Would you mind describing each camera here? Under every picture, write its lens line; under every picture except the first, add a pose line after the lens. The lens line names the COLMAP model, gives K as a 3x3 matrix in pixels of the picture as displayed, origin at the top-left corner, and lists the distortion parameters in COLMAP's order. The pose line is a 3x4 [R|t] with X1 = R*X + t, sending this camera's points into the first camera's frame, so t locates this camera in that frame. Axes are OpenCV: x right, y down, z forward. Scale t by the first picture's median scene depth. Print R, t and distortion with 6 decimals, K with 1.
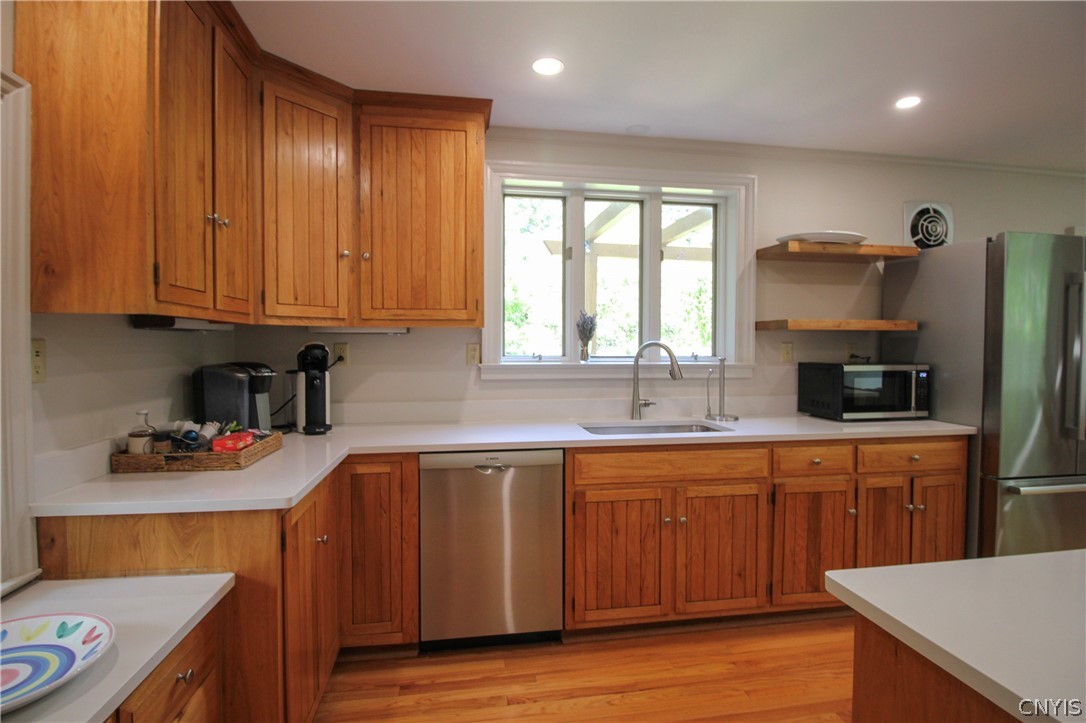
lens RADIAL K [[534.2, 0, 544.8], [0, 534.2, 356.4], [0, 0, 1]] dist [-0.010157, -0.000943]
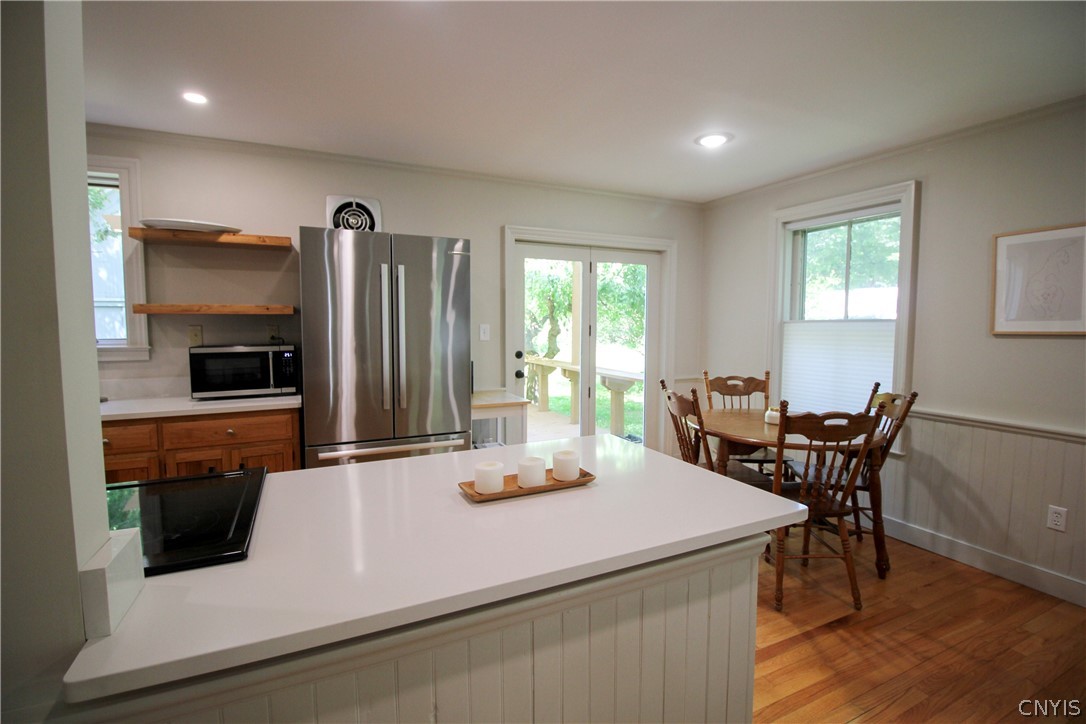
lens RADIAL K [[504.1, 0, 538.1], [0, 504.1, 356.4], [0, 0, 1]] dist [-0.011833, -0.000790]
pose [[0.961128, -0.022933, 0.275150, 1.054737], [0.010205, 0.998814, 0.047602, -0.006958], [-0.275916, -0.042943, 0.960222, -0.161965]]
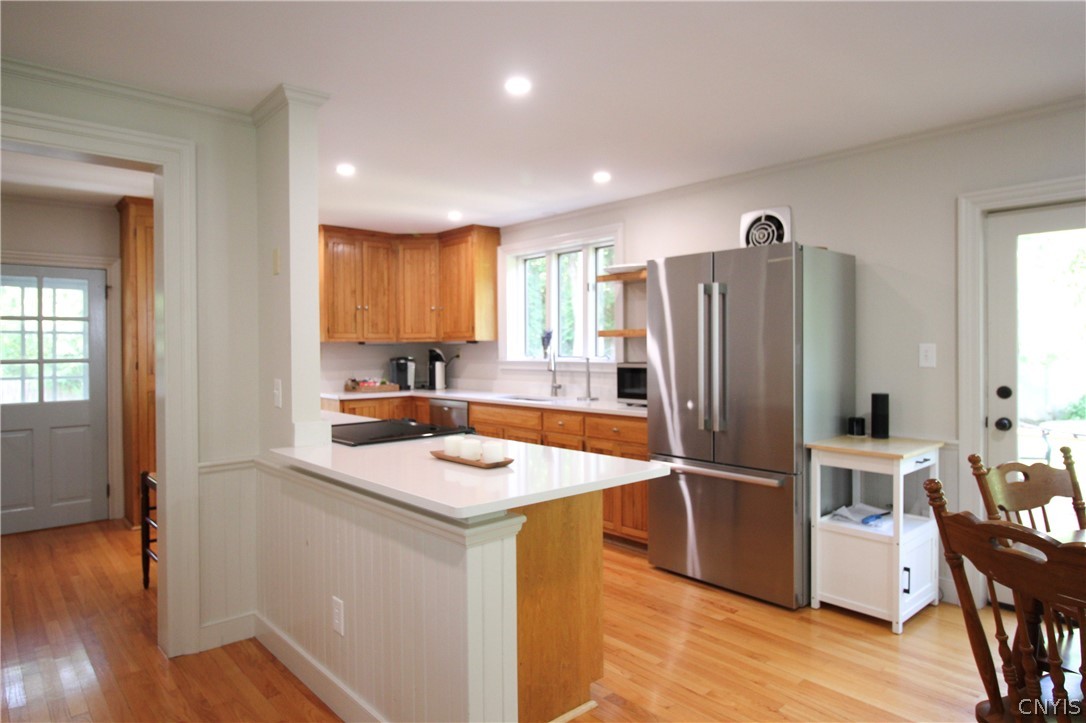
lens RADIAL K [[657.6, 0, 541.1], [0, 657.6, 352.0], [0, 0, 1]] dist [-0.000173, -0.000367]
pose [[0.533631, -0.000960, -0.845717, 2.089790], [-0.011805, 0.999893, -0.008584, 0.005757], [0.845635, 0.014564, 0.533563, -0.070556]]
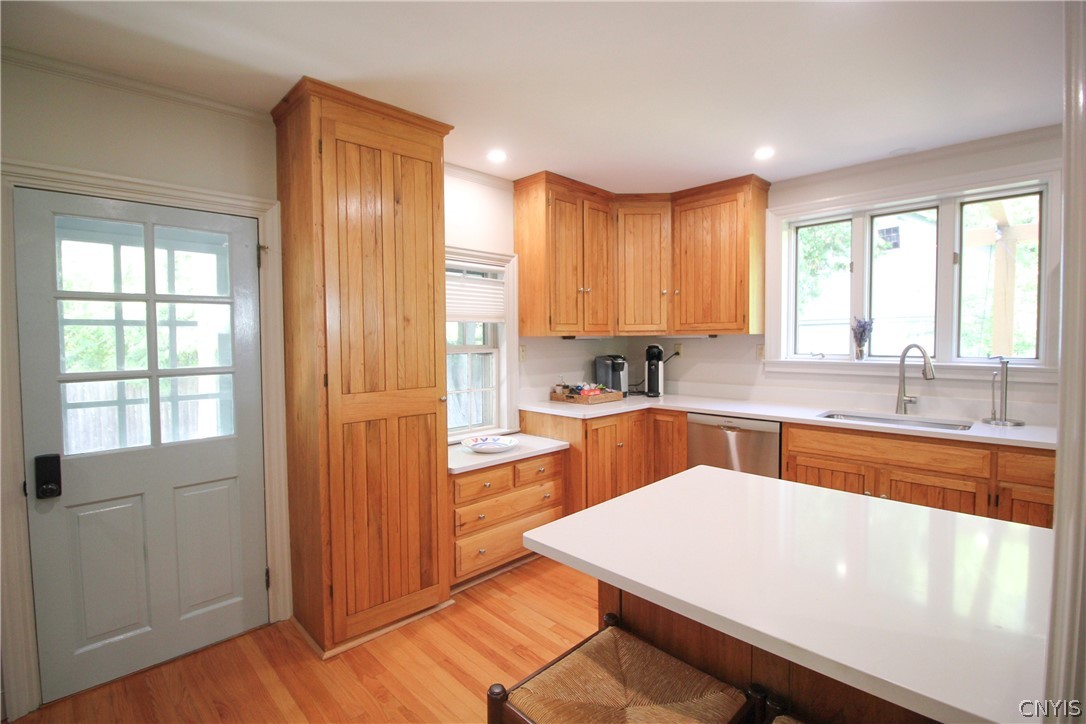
lens RADIAL K [[504.1, 0, 538.1], [0, 504.1, 356.4], [0, 0, 1]] dist [-0.011833, -0.000790]
pose [[0.578726, 0.023858, -0.815173, 0.679061], [-0.008867, 0.999697, 0.022964, -0.020891], [0.815474, -0.006061, 0.578763, -0.248395]]
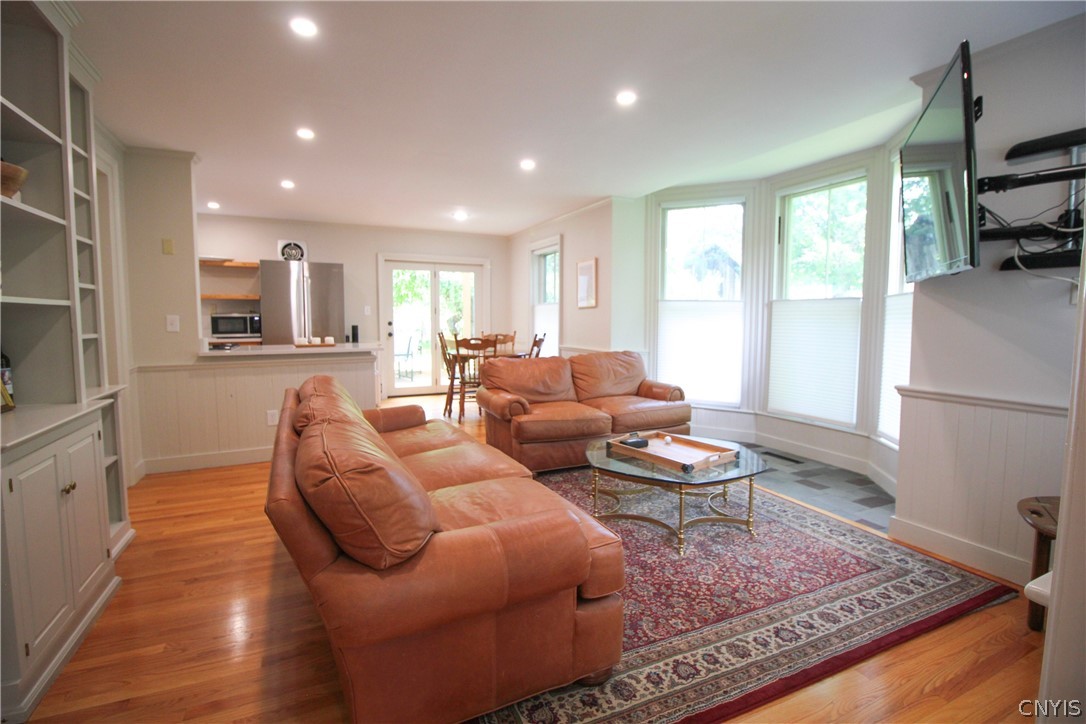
lens RADIAL K [[504.1, 0, 538.1], [0, 504.1, 356.4], [0, 0, 1]] dist [-0.011833, -0.000790]
pose [[0.962723, -0.021661, 0.269619, 1.489829], [0.007770, 0.998592, 0.052483, 0.110854], [-0.270376, -0.048431, 0.961536, -1.670291]]
